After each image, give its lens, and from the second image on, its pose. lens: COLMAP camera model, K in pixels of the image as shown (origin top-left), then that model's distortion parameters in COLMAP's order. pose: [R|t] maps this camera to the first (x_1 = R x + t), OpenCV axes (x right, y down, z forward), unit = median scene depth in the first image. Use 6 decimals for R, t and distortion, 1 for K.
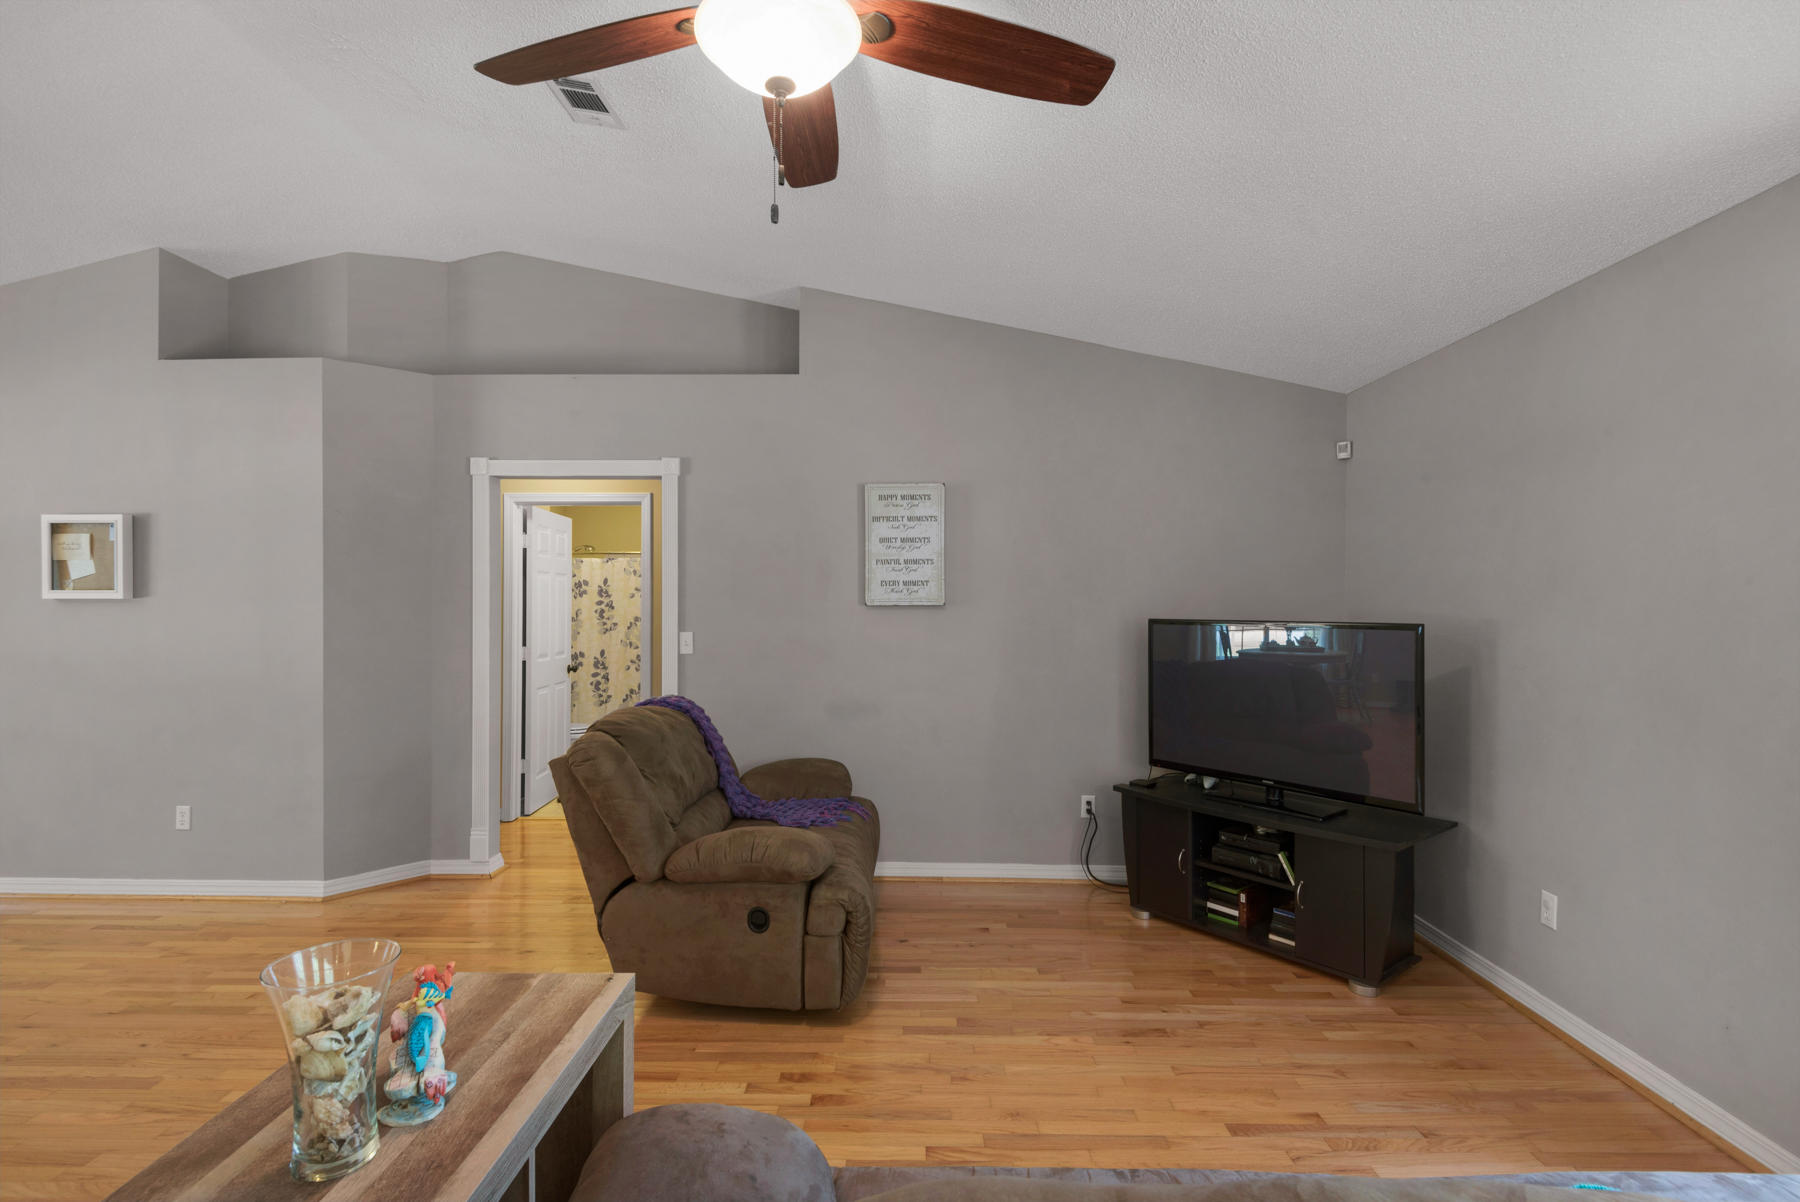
lens RADIAL K [[862.6, 0, 893.1], [0, 862.6, 591.4], [0, 0, 1]] dist [0.031718, -0.023927]
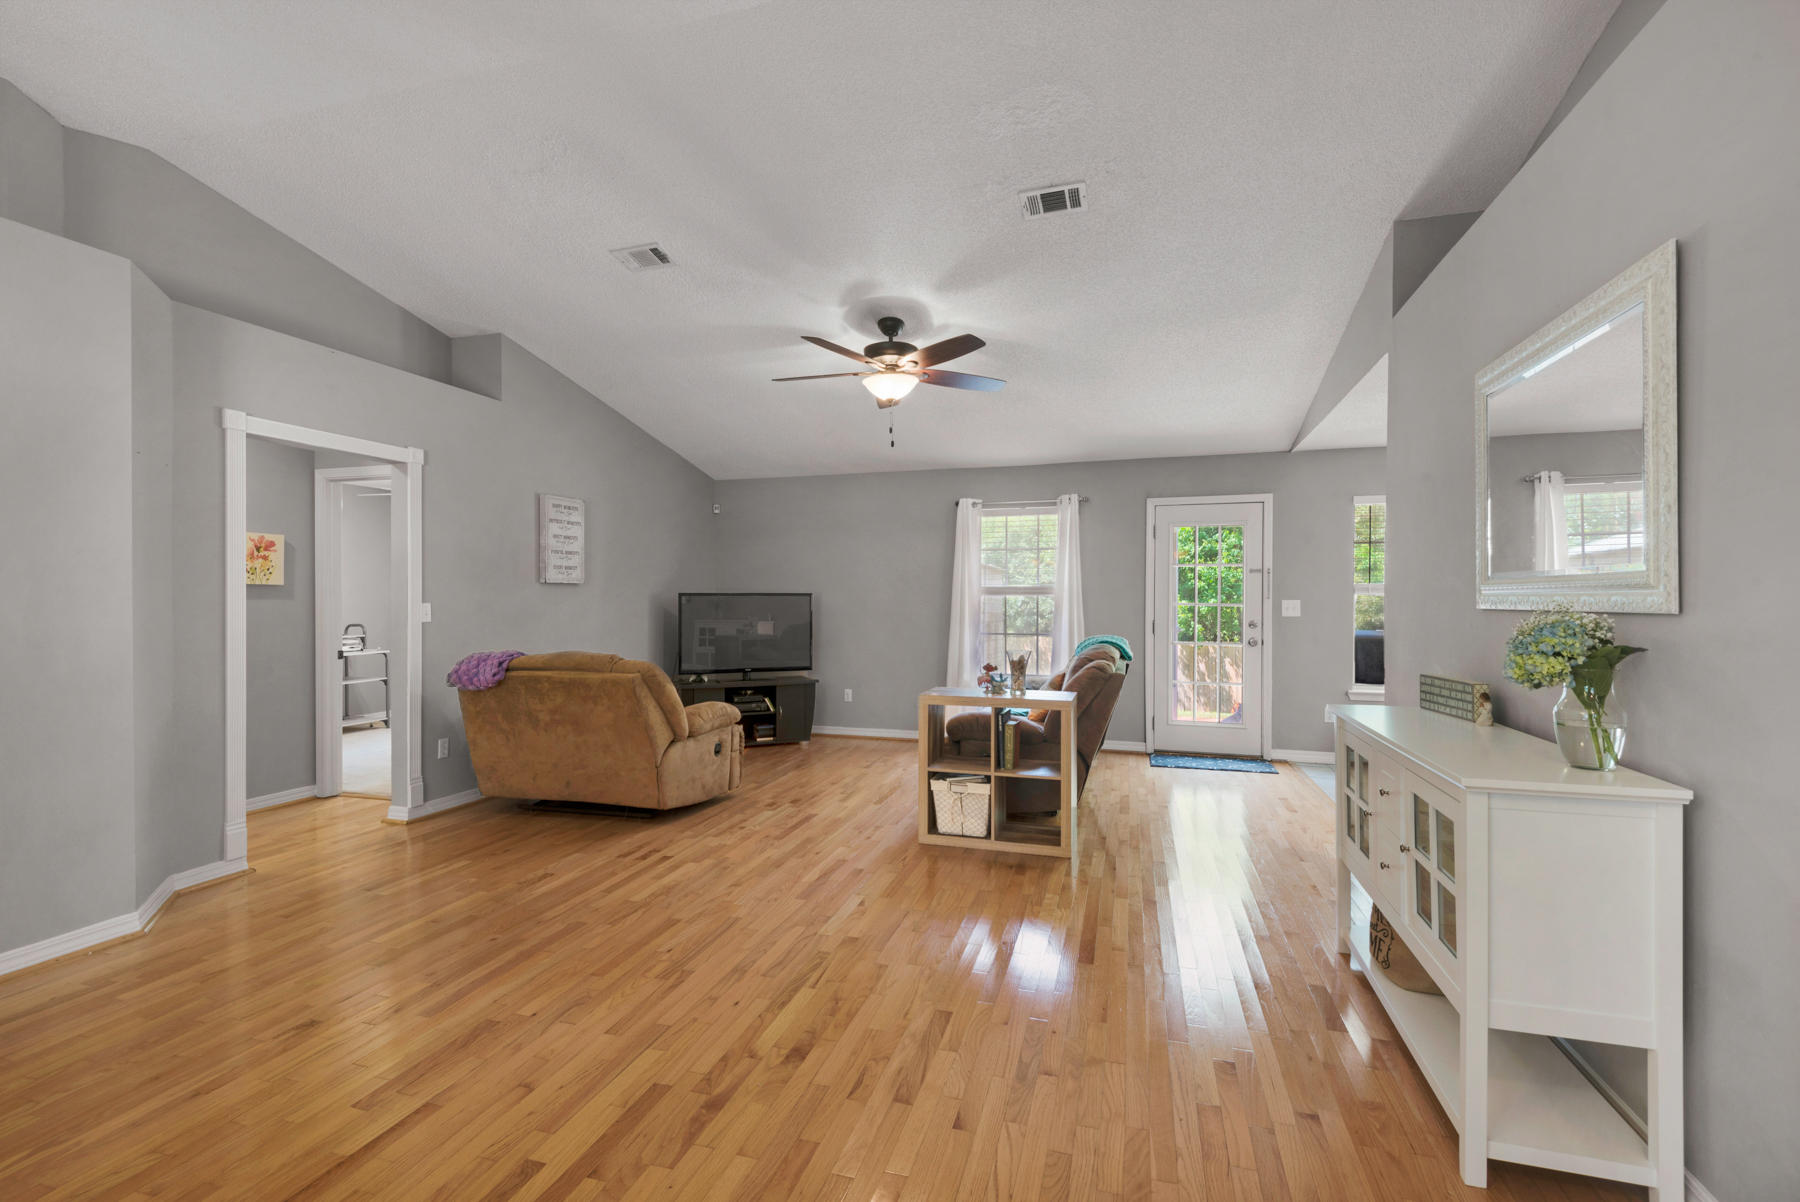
lens RADIAL K [[819.0, 0, 889.1], [0, 819.0, 597.1], [0, 0, 1]] dist [0.015151, -0.017788]
pose [[0.265670, 0.001915, 0.964062, -1.153761], [-0.005080, 0.999987, -0.000587, 0.037195], [-0.964051, -0.004742, 0.265676, 0.124626]]
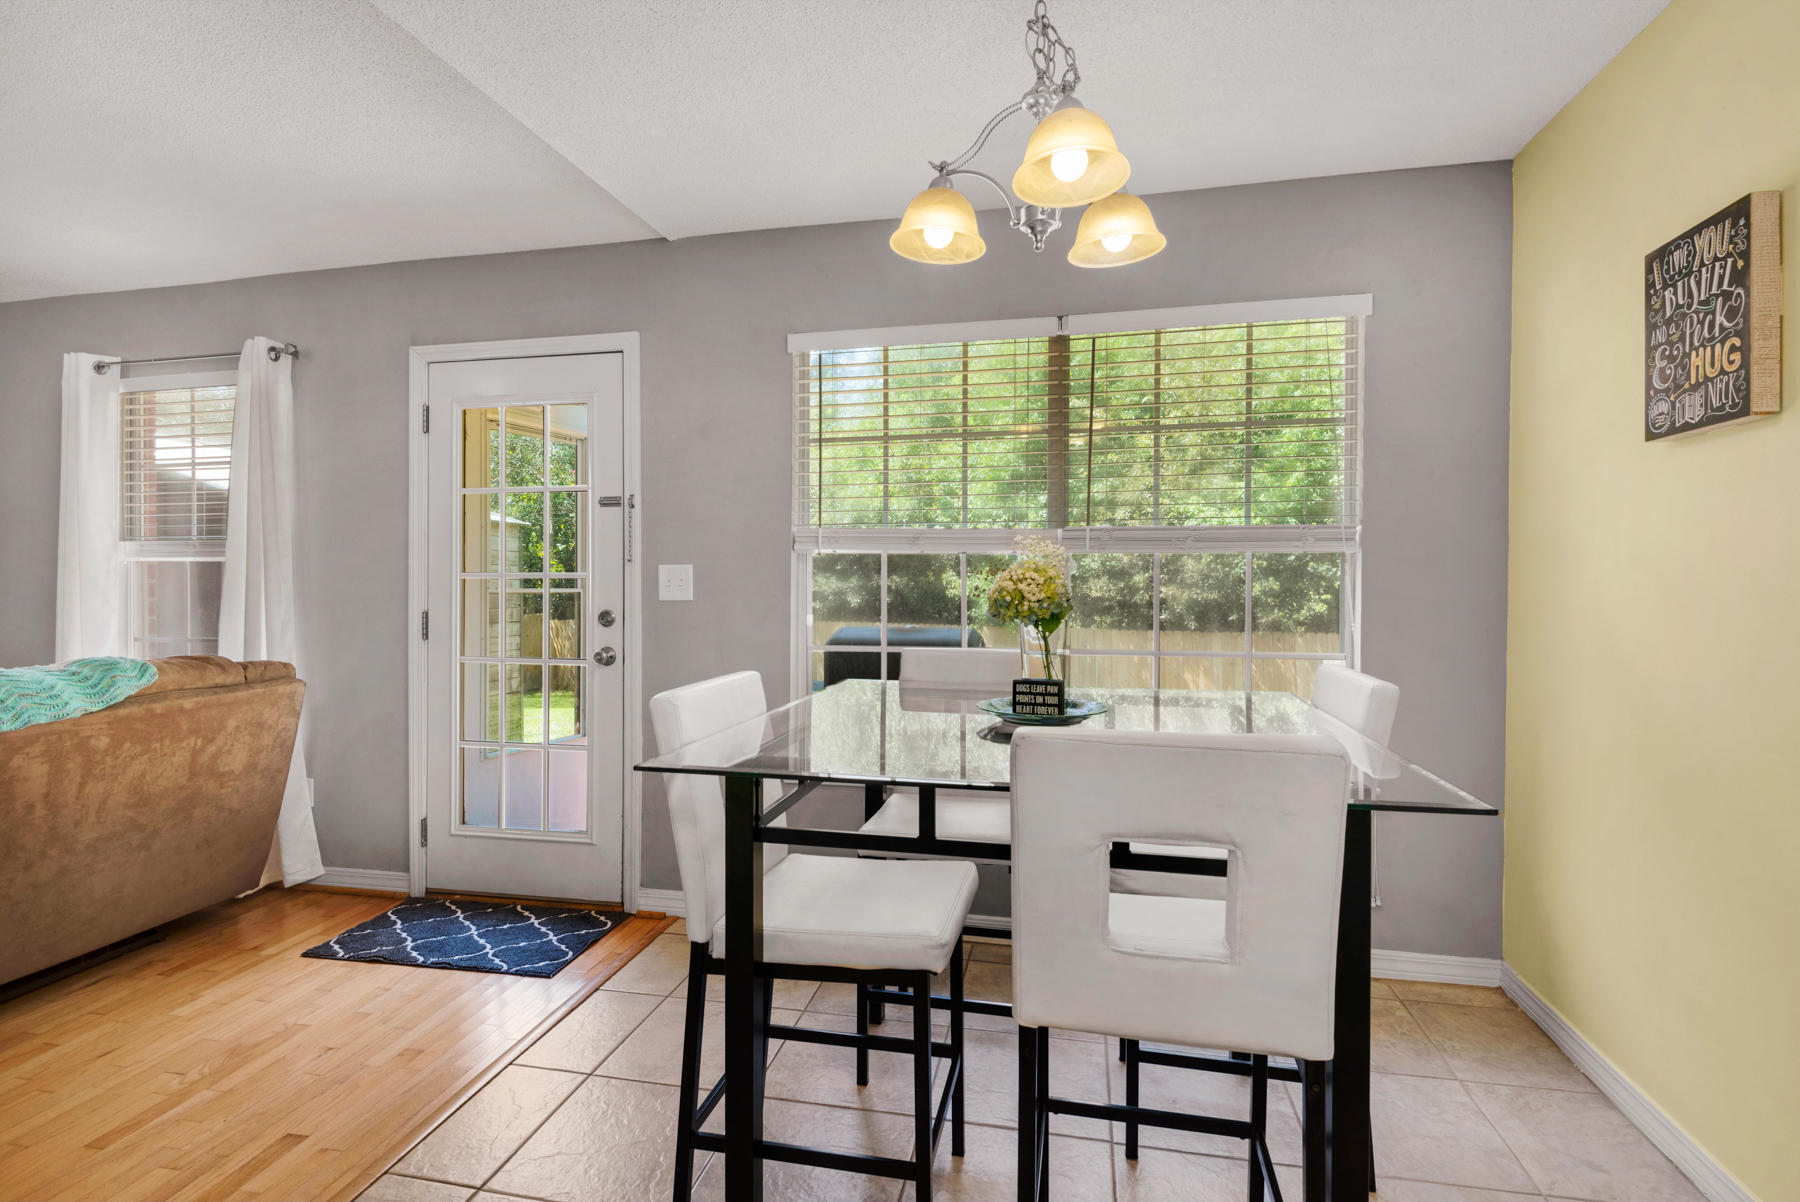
lens RADIAL K [[920.3, 0, 863.9], [0, 920.3, 582.8], [0, 0, 1]] dist [-0.000638, -0.000317]
pose [[0.197712, -0.007710, 0.980230, -0.230394], [-0.000787, 0.999967, 0.008024, 0.047343], [-0.980260, -0.002358, 0.197700, -0.490226]]
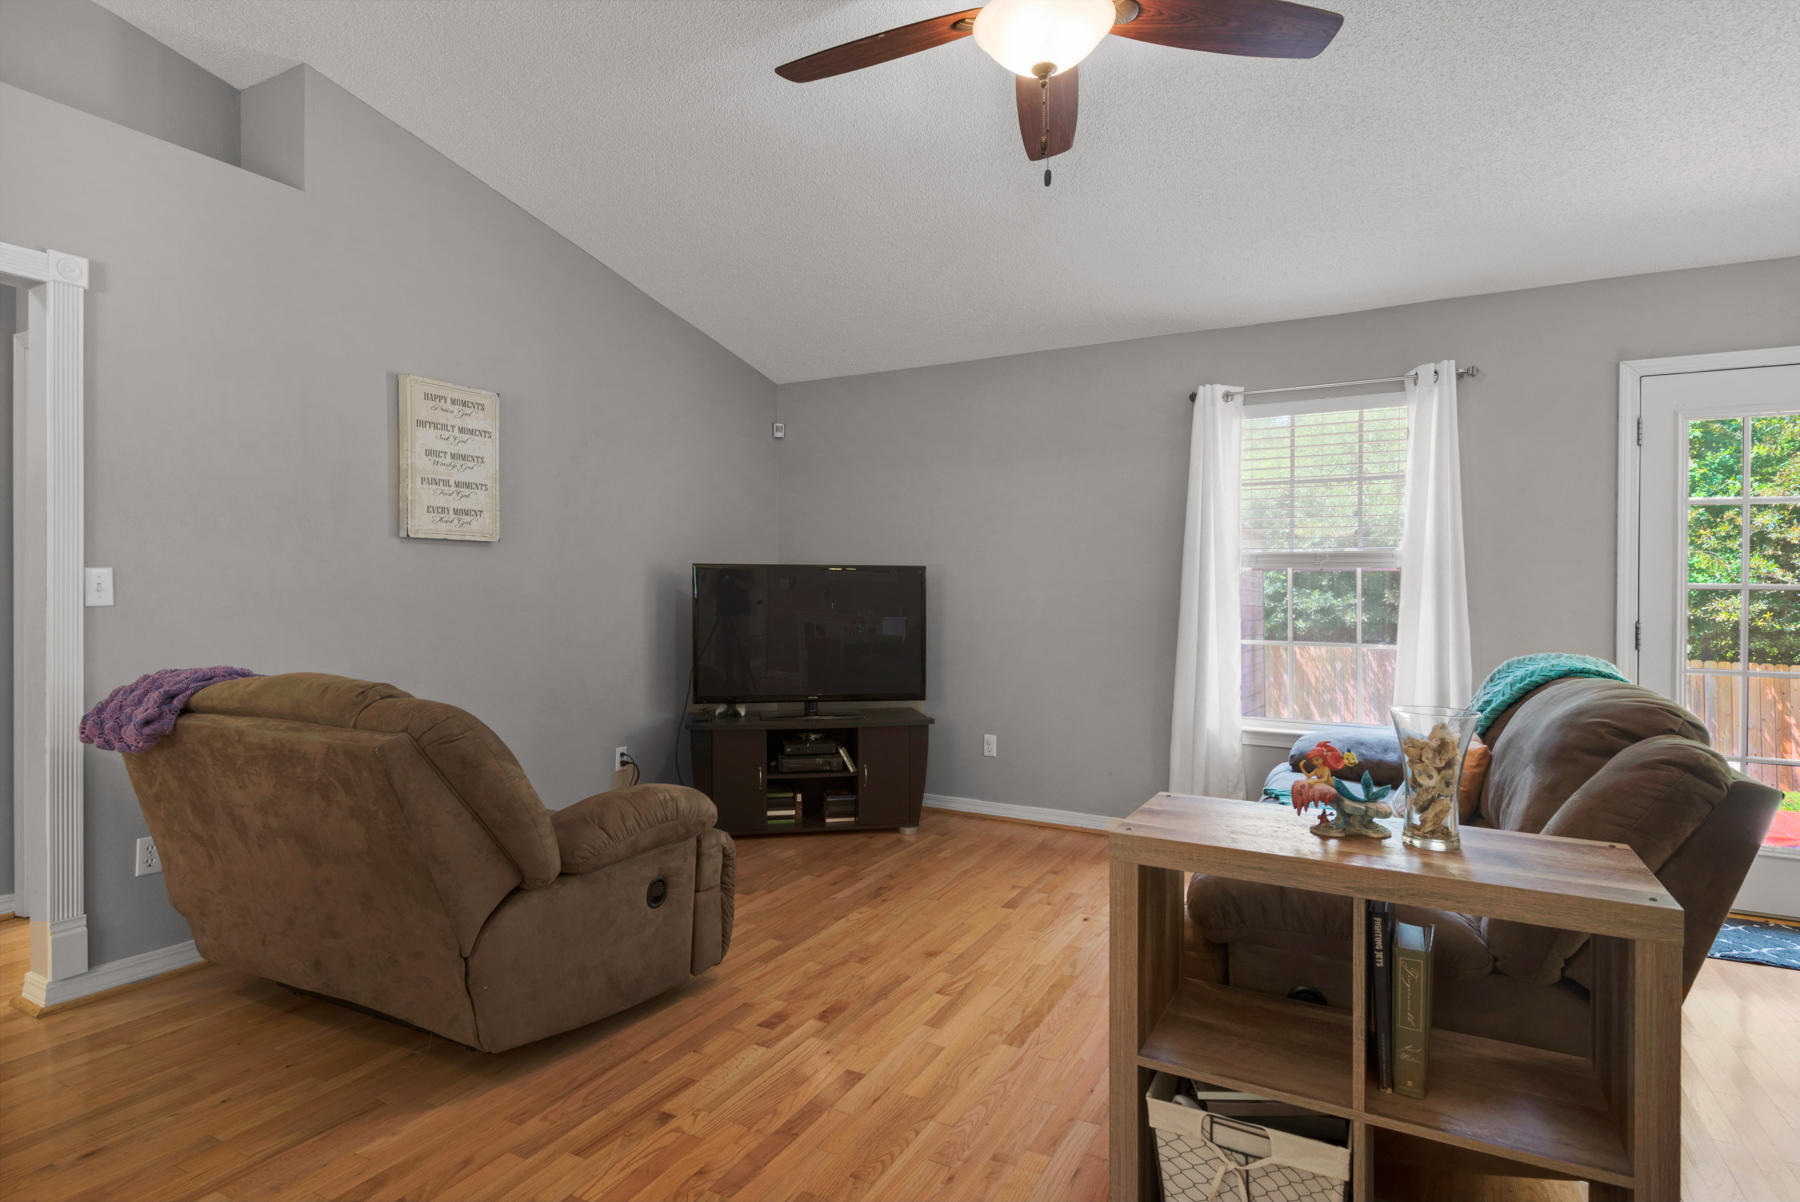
lens RADIAL K [[946.8, 0, 884.2], [0, 946.8, 593.0], [0, 0, 1]] dist [0.009018, -0.000227]
pose [[0.459356, 0.000780, 0.888252, -0.573649], [-0.010844, 0.999930, 0.004730, 0.056184], [-0.888186, -0.011805, 0.459332, 0.258458]]
